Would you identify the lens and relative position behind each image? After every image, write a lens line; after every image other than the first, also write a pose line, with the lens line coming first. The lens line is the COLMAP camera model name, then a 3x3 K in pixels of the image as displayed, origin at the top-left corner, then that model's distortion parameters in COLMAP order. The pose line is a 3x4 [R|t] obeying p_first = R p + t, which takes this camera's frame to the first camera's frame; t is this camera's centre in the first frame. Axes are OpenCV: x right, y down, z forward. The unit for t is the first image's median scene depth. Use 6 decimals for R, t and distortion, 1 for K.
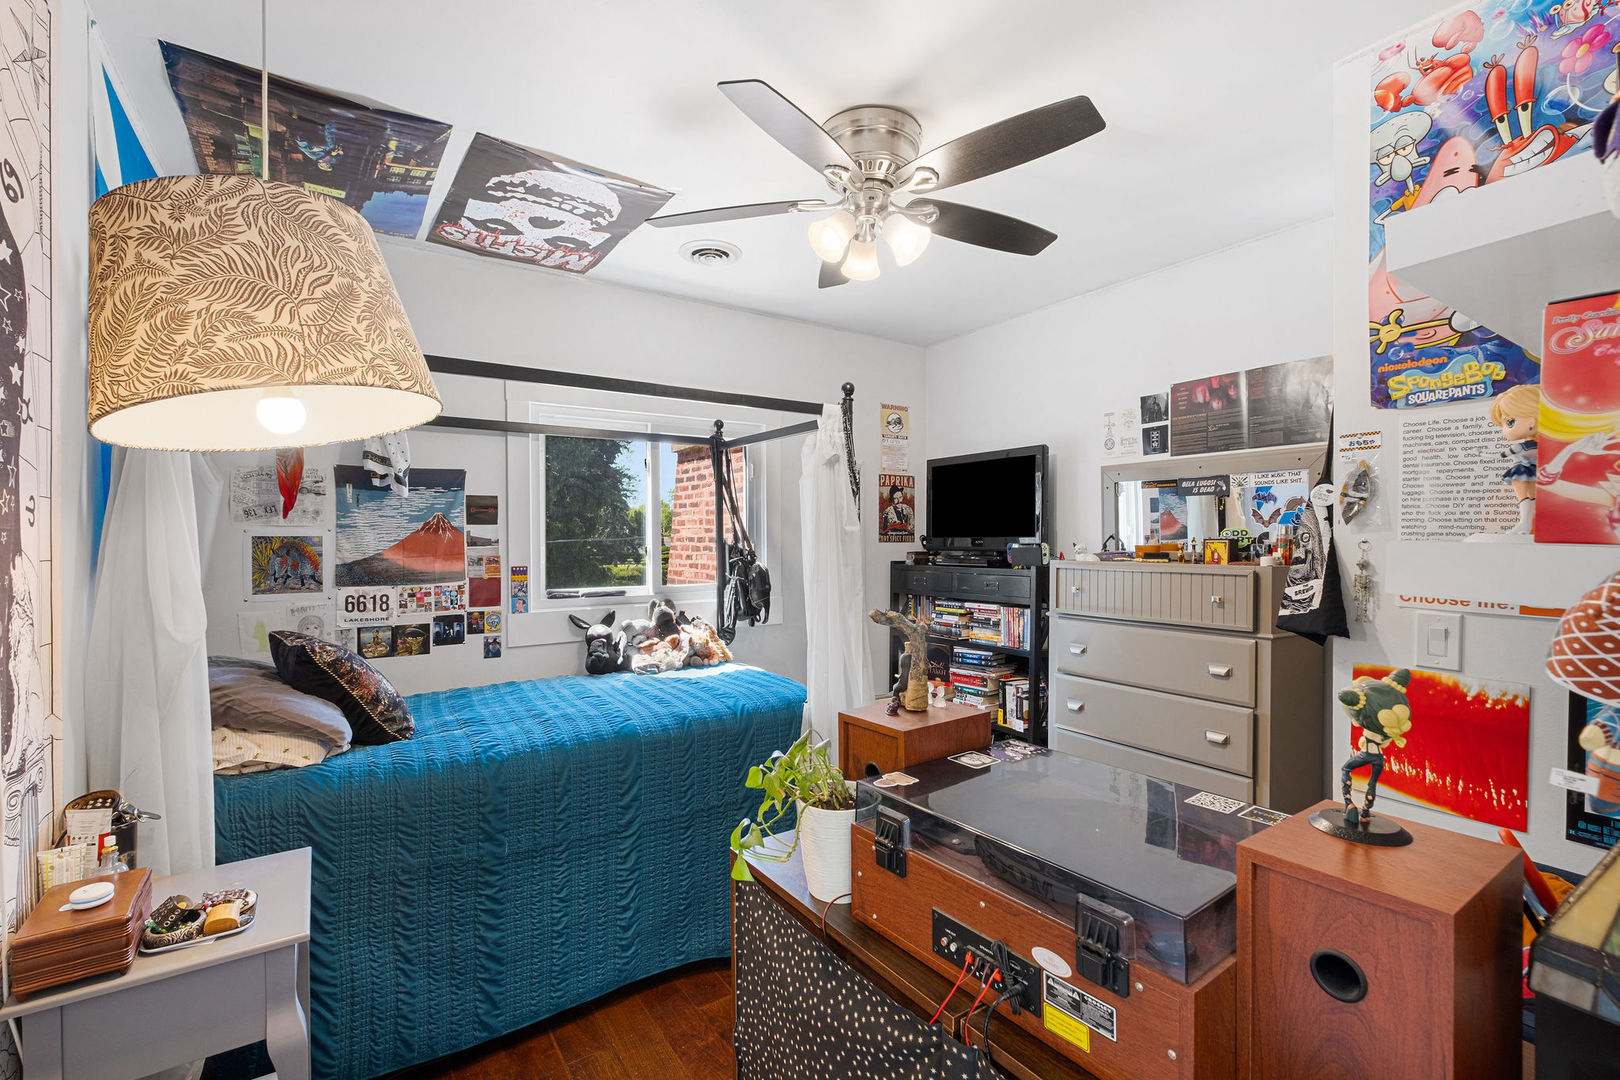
lens RADIAL K [[707.5, 0, 808.2], [0, 707.5, 542.7], [0, 0, 1]] dist [0.001034, 0.000049]
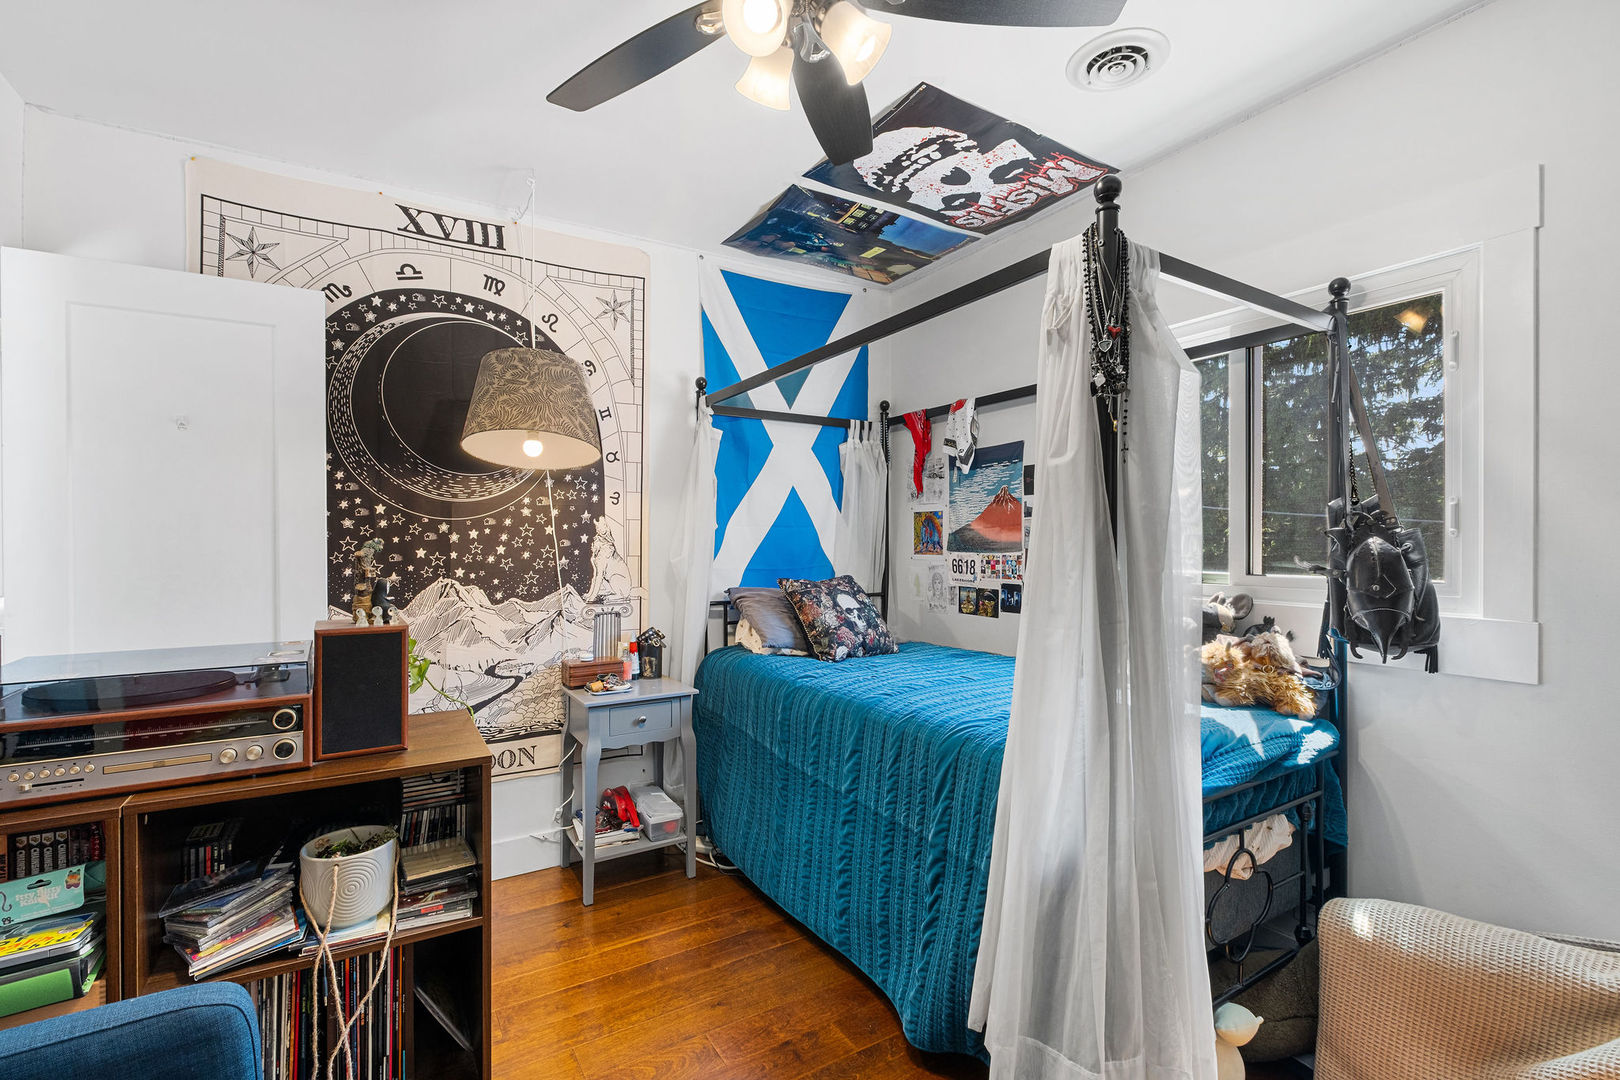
lens RADIAL K [[707.5, 0, 808.9], [0, 707.5, 538.7], [0, 0, 1]] dist [0.001034, 0.000049]
pose [[-0.044810, 0.005324, -0.998981, 0.557823], [-0.002512, 0.999982, 0.005442, 0.032755], [0.998992, 0.002753, -0.044795, 0.781777]]
